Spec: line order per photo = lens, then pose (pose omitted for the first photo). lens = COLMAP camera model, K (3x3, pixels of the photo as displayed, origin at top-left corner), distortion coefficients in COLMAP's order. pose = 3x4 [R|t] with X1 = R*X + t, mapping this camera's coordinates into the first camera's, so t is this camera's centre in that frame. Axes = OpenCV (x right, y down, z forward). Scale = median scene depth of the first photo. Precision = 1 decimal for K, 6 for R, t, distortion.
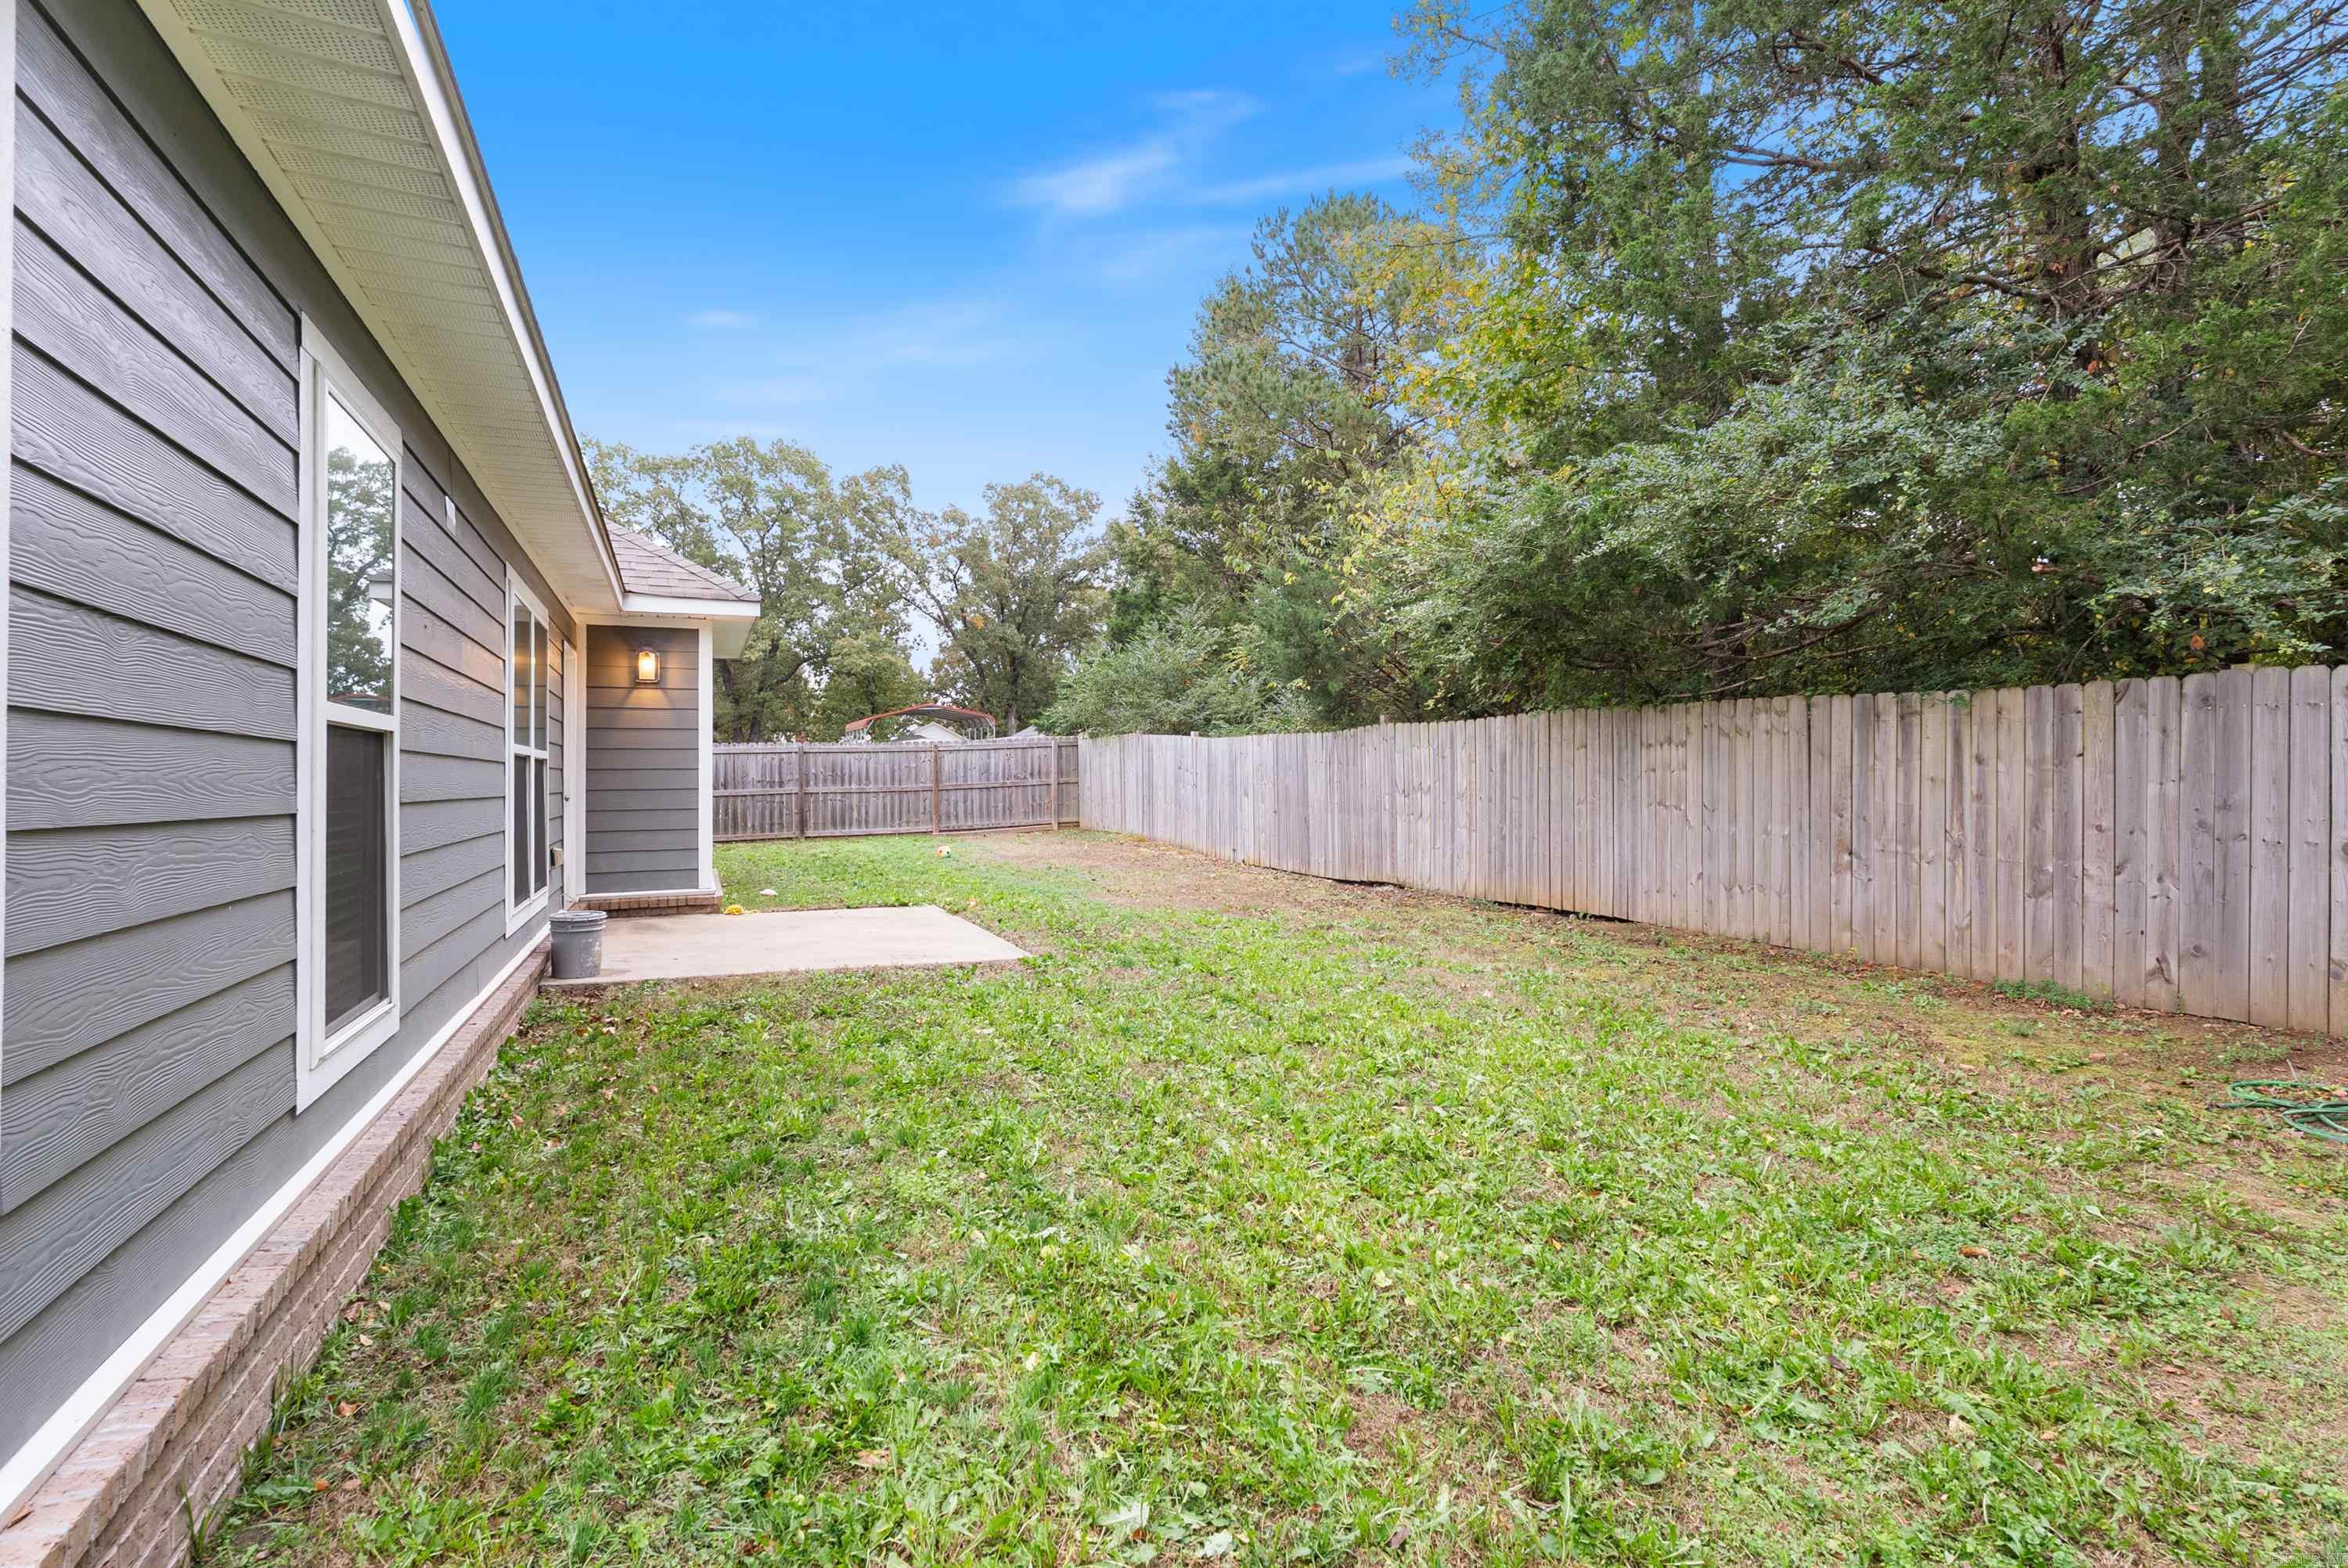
lens RADIAL K [[1046.5, 0, 1170.4], [0, 1046.5, 775.3], [0, 0, 1]] dist [0.000089, 0.000120]
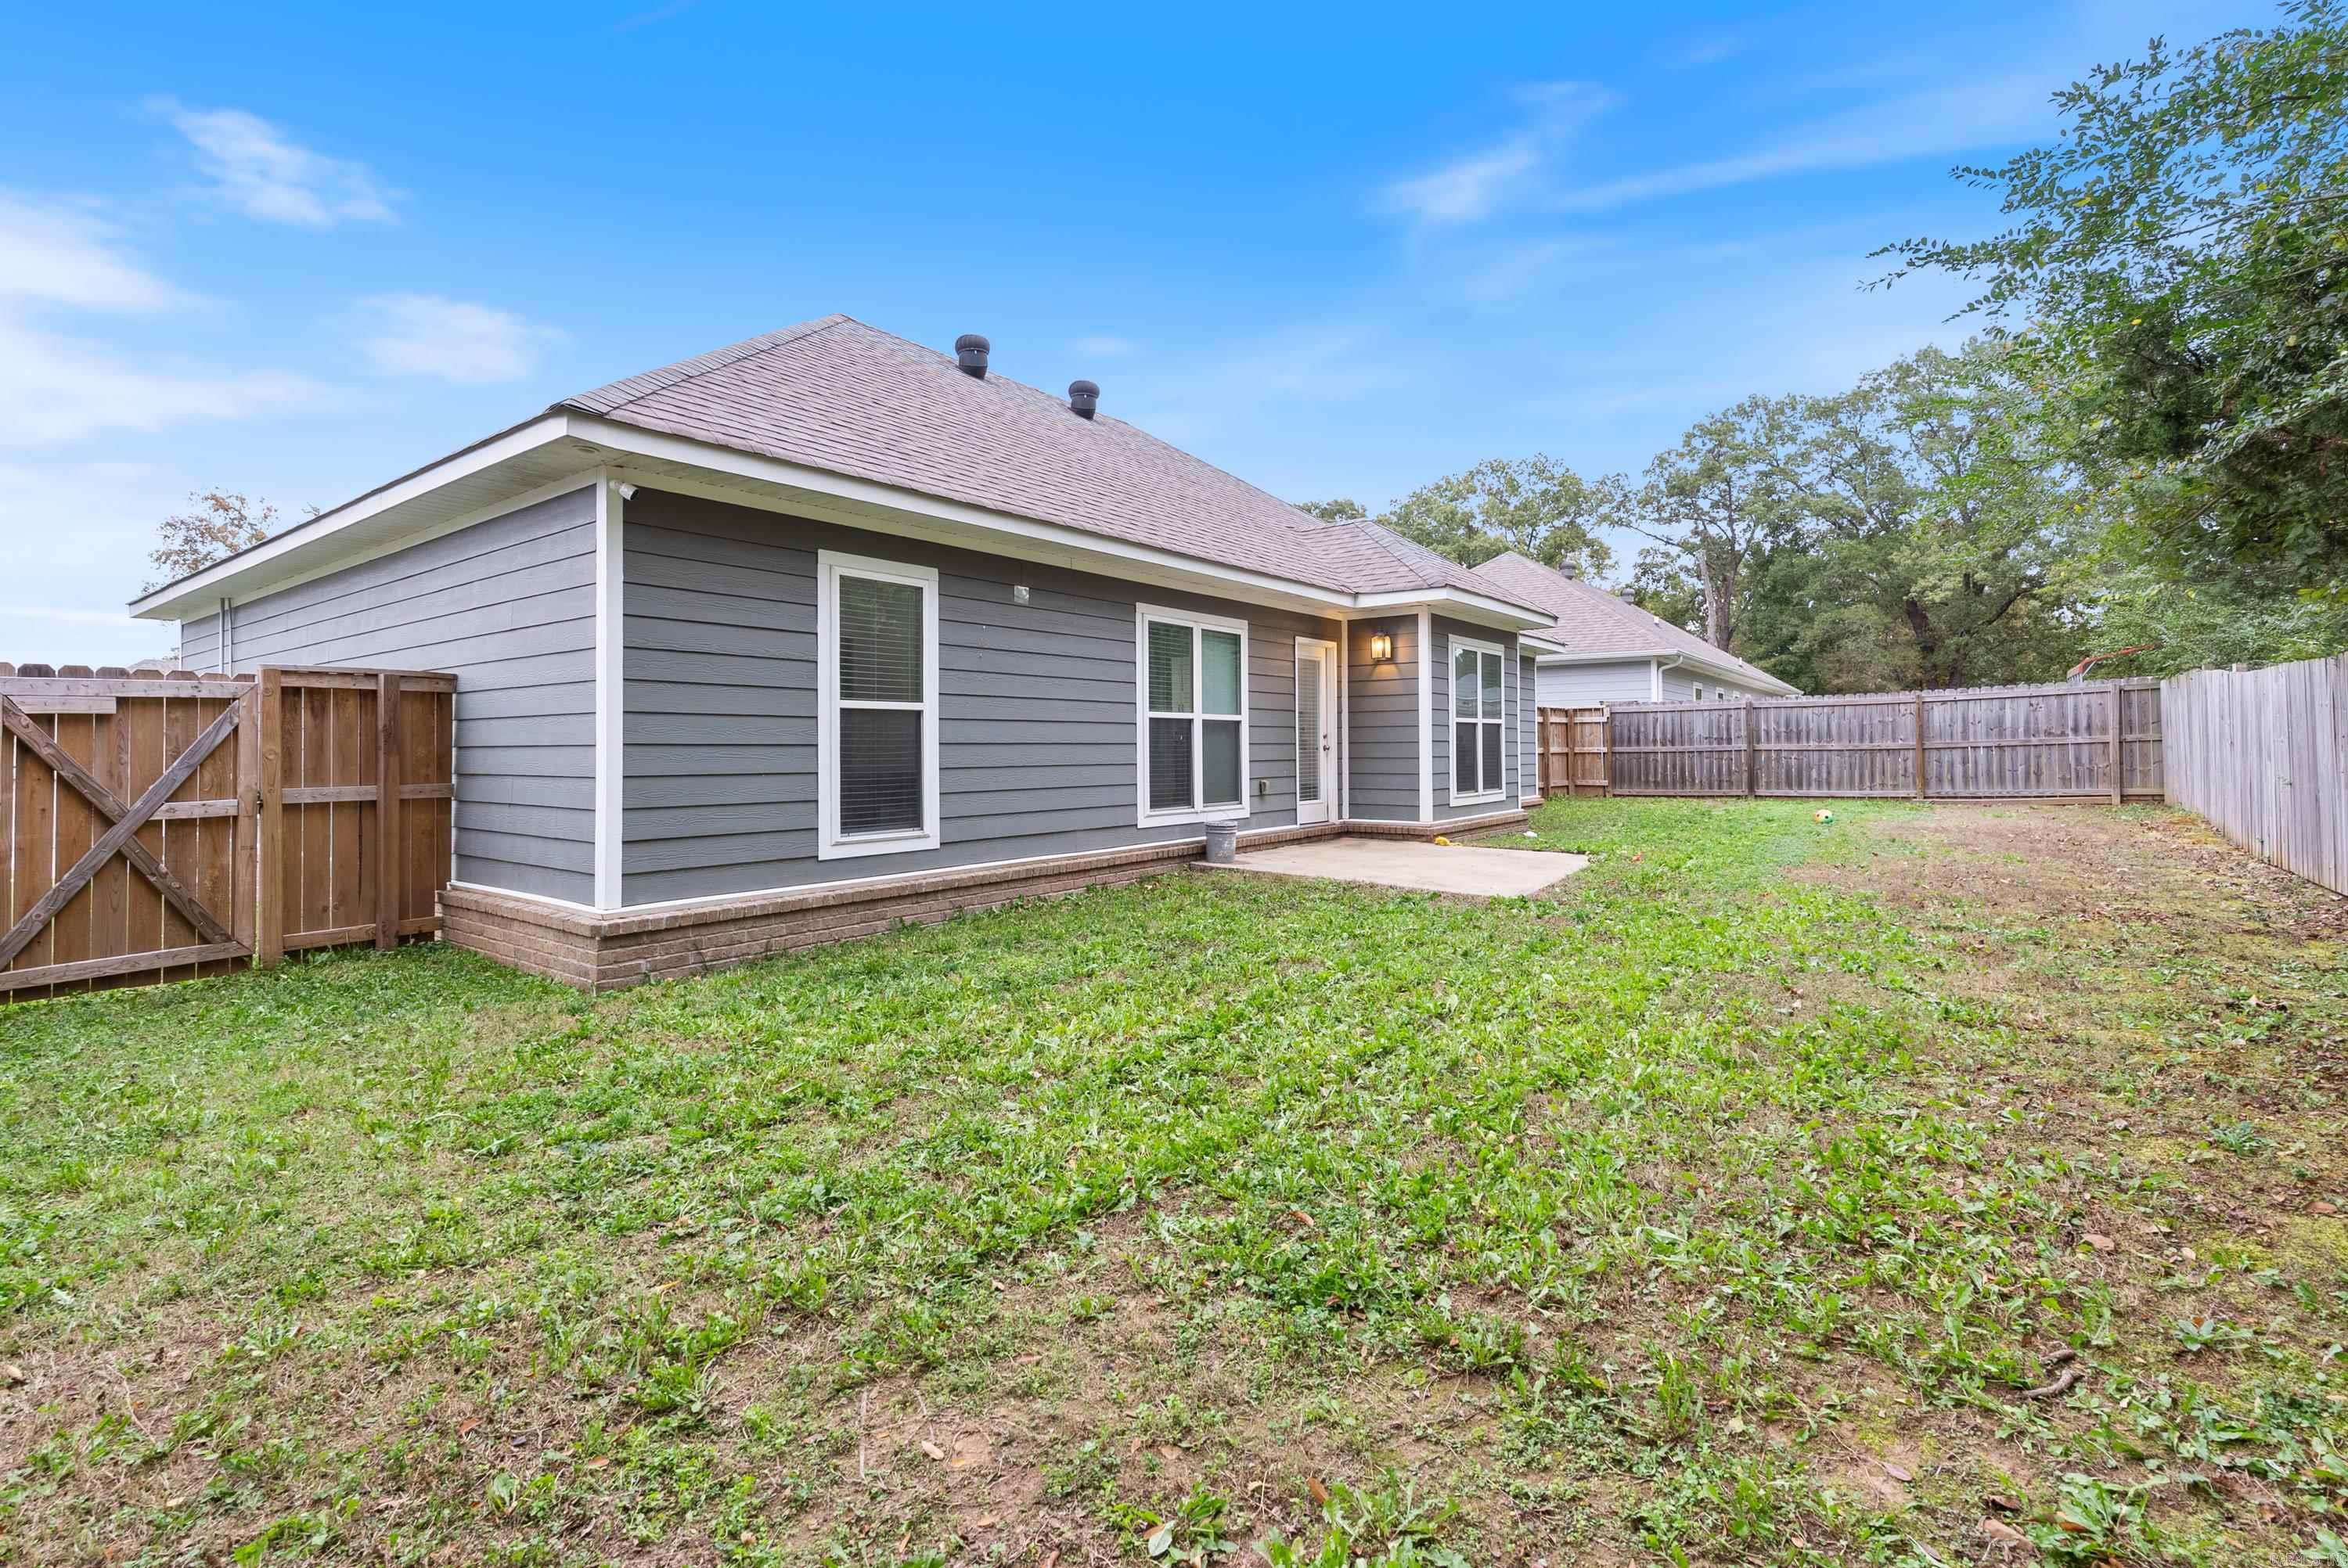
lens RADIAL K [[1046.5, 0, 1161.2], [0, 1046.5, 741.2], [0, 0, 1]] dist [0.000089, 0.000120]
pose [[0.468859, 0.003975, -0.883264, 0.241922], [0.001831, 0.999983, 0.005473, 0.002442], [0.883271, -0.004183, 0.468844, 0.066315]]
